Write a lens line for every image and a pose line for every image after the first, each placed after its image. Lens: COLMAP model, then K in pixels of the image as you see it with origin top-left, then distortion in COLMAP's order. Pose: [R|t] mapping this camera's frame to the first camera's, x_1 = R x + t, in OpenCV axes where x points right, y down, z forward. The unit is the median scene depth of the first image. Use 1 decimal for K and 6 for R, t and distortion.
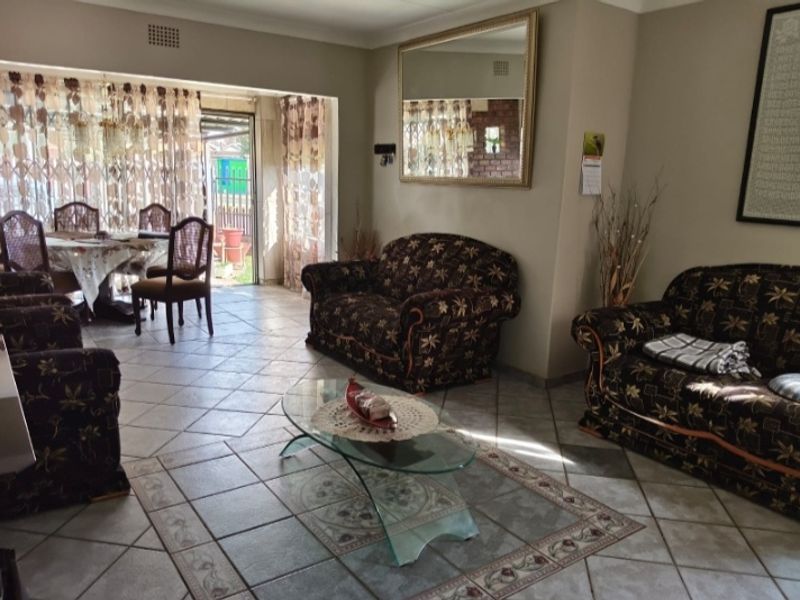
lens RADIAL K [[596.6, 0, 400.0], [0, 596.6, 300.0], [0, 0, 1]] dist [0.023549, -0.062373]
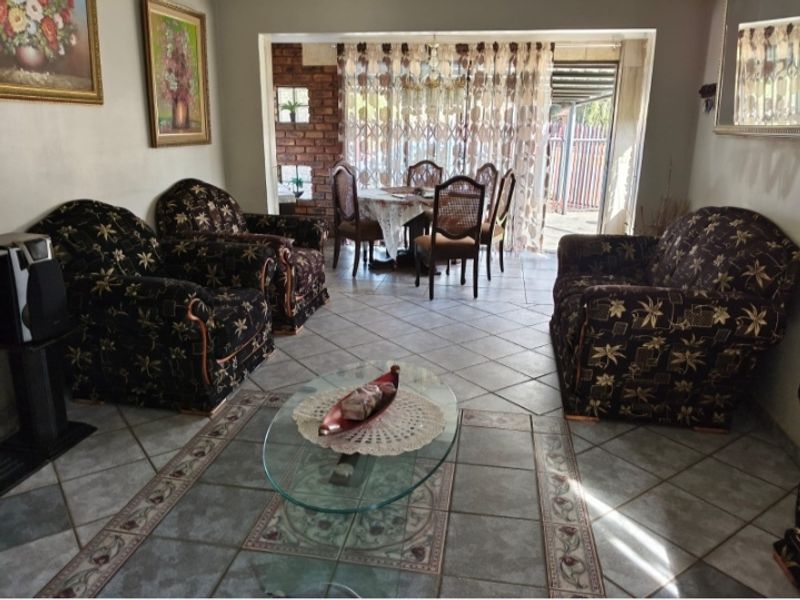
lens RADIAL K [[596.6, 0, 400.0], [0, 596.6, 300.0], [0, 0, 1]] dist [0.023549, -0.062373]
pose [[0.706918, 0.169888, -0.686589, 0.268192], [-0.131446, 0.985370, 0.108479, -0.029707], [0.694974, 0.013564, 0.718907, 0.220632]]
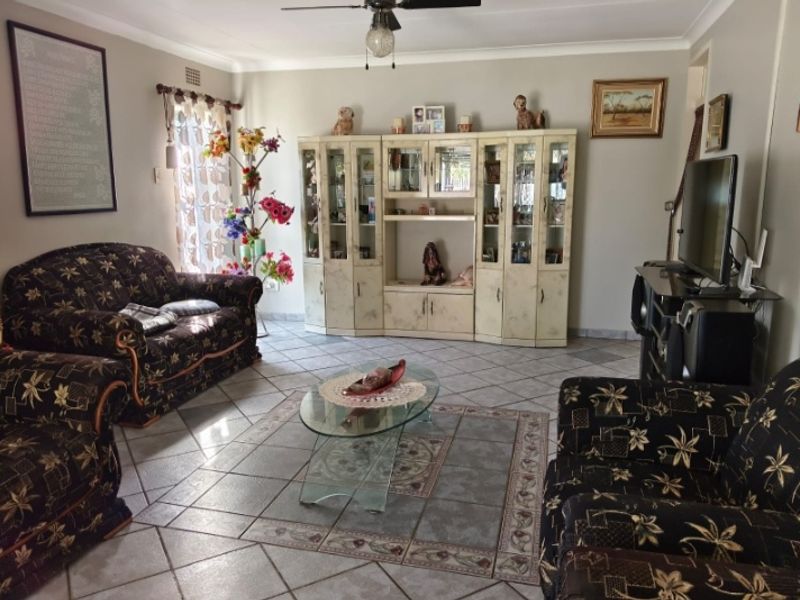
lens RADIAL K [[581.2, 0, 400.0], [0, 581.2, 300.0], [0, 0, 1]] dist [0.081382, -0.144241]
pose [[-0.645767, -0.175532, 0.743084, -0.463654], [0.128522, 0.934340, 0.332402, -0.177901], [-0.752640, 0.310157, -0.580806, 0.801961]]
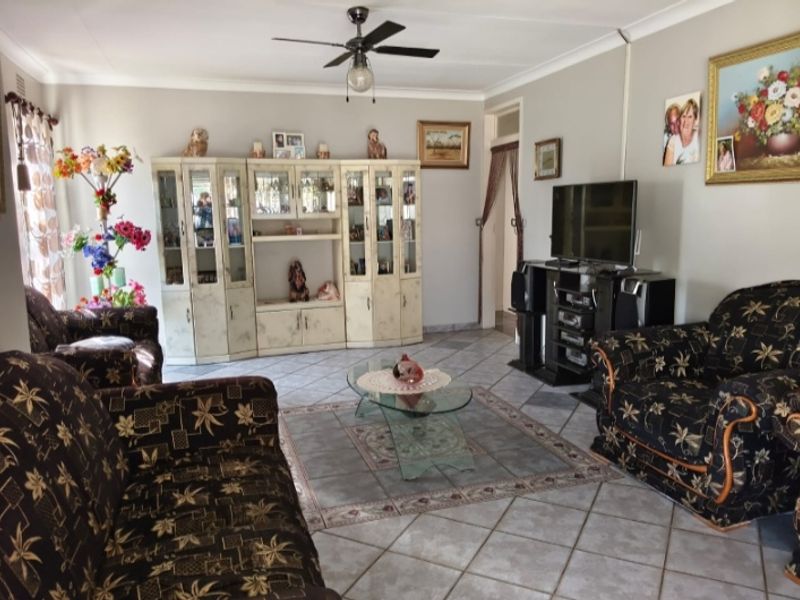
lens RADIAL K [[581.2, 0, 400.0], [0, 581.2, 300.0], [0, 0, 1]] dist [0.081382, -0.144241]
pose [[-0.948001, -0.064624, 0.311637, -0.220870], [0.047440, 0.939537, 0.339145, -0.217210], [-0.314711, 0.336294, -0.887617, 1.078534]]
